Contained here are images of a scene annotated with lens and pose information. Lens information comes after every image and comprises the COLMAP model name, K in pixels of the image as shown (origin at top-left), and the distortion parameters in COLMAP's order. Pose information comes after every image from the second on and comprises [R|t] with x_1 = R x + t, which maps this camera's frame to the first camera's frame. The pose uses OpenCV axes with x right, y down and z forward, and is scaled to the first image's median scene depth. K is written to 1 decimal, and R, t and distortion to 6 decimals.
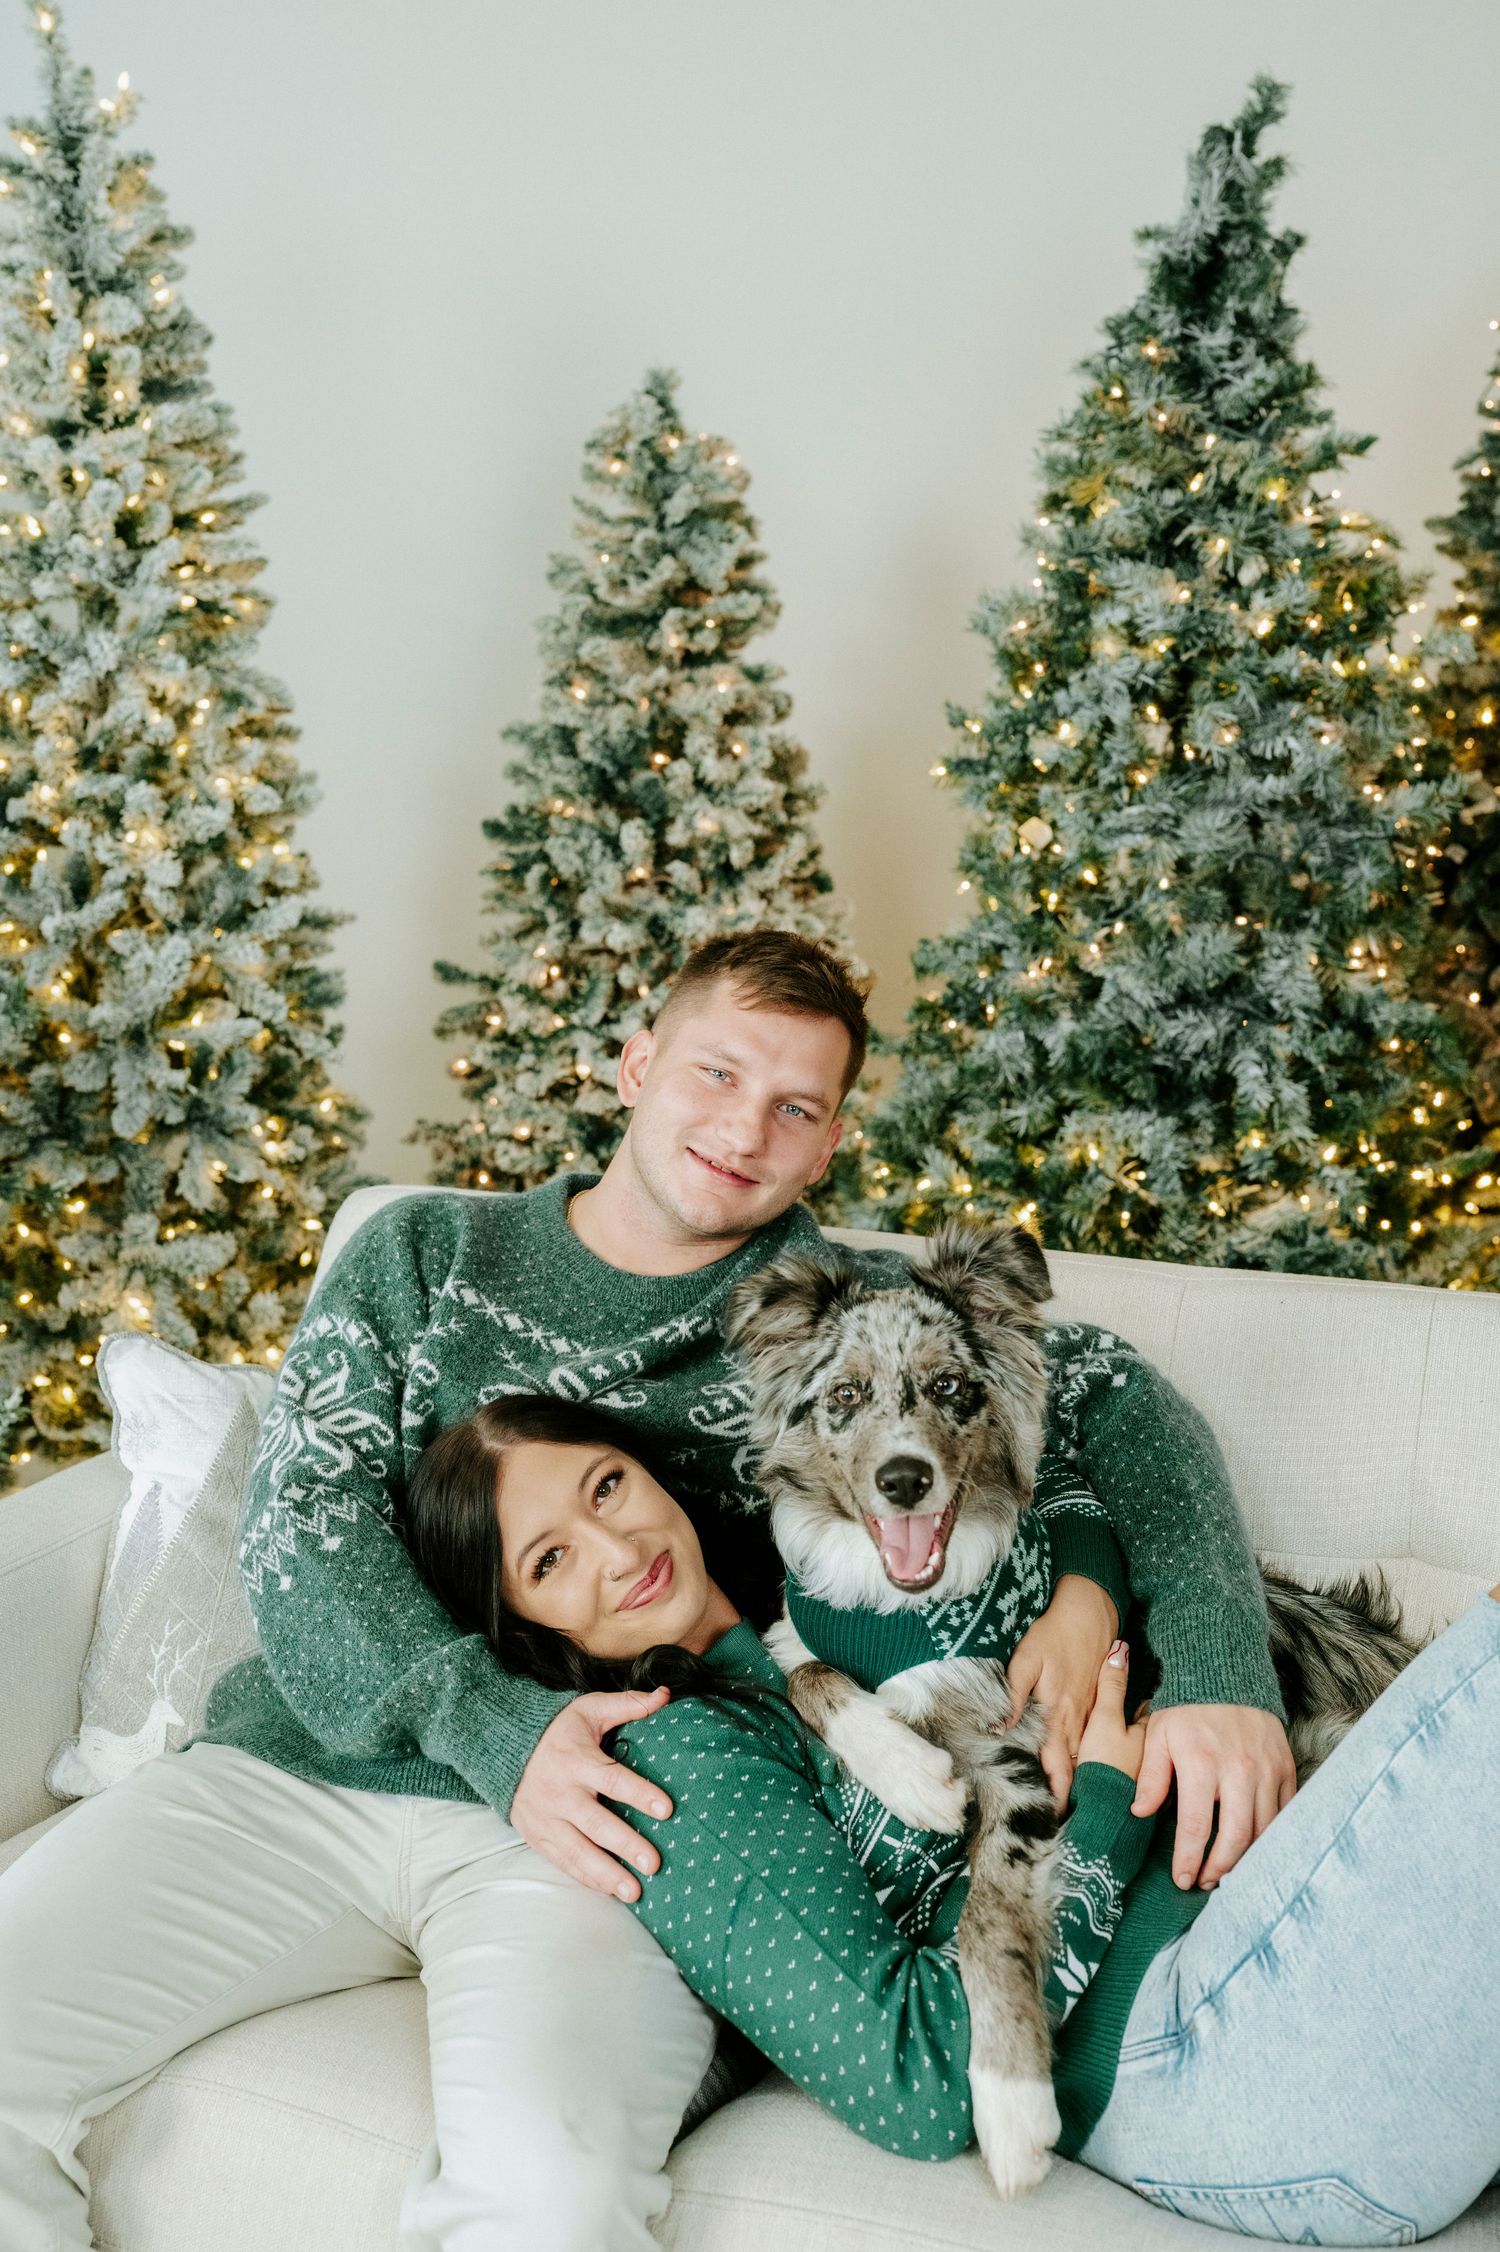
lens RADIAL K [[2191.8, 0, 750.0], [0, 2191.8, 1126.0], [0, 0, 1]] dist [0.006401, -0.012092]
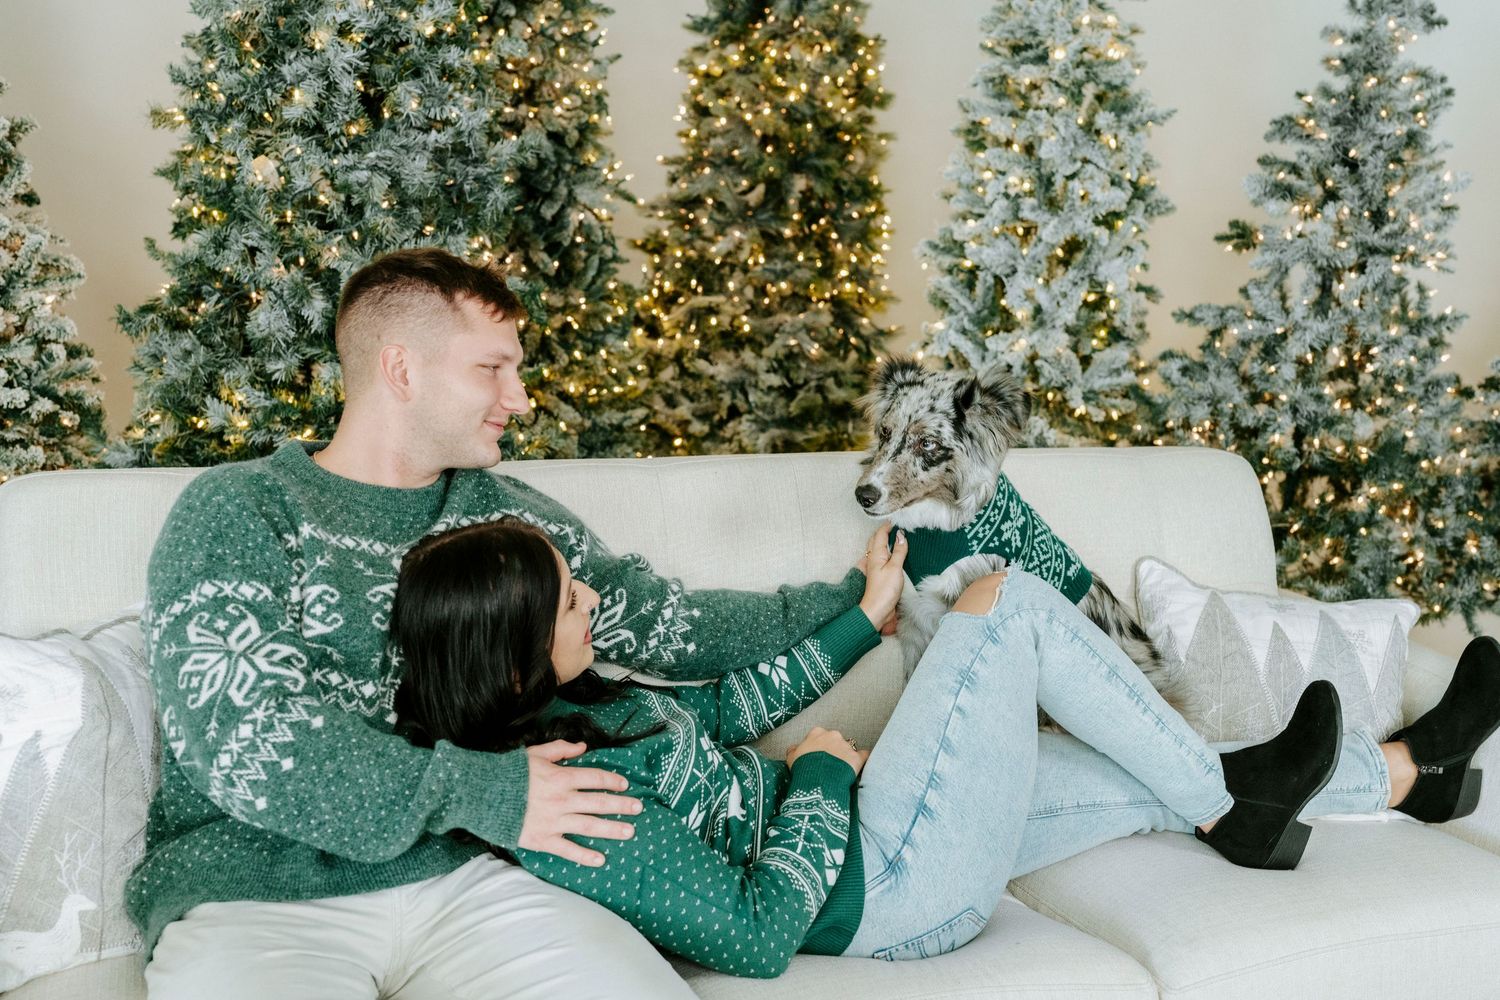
lens RADIAL K [[1506.8, 0, 750.0], [0, 1506.8, 500.0], [0, 0, 1]] dist [0.013169, 0.005834]
pose [[0.734014, -0.143134, 0.663880, -0.321954], [0.064476, 0.987810, 0.141686, -0.040630], [-0.676067, -0.061195, 0.734294, 0.070835]]
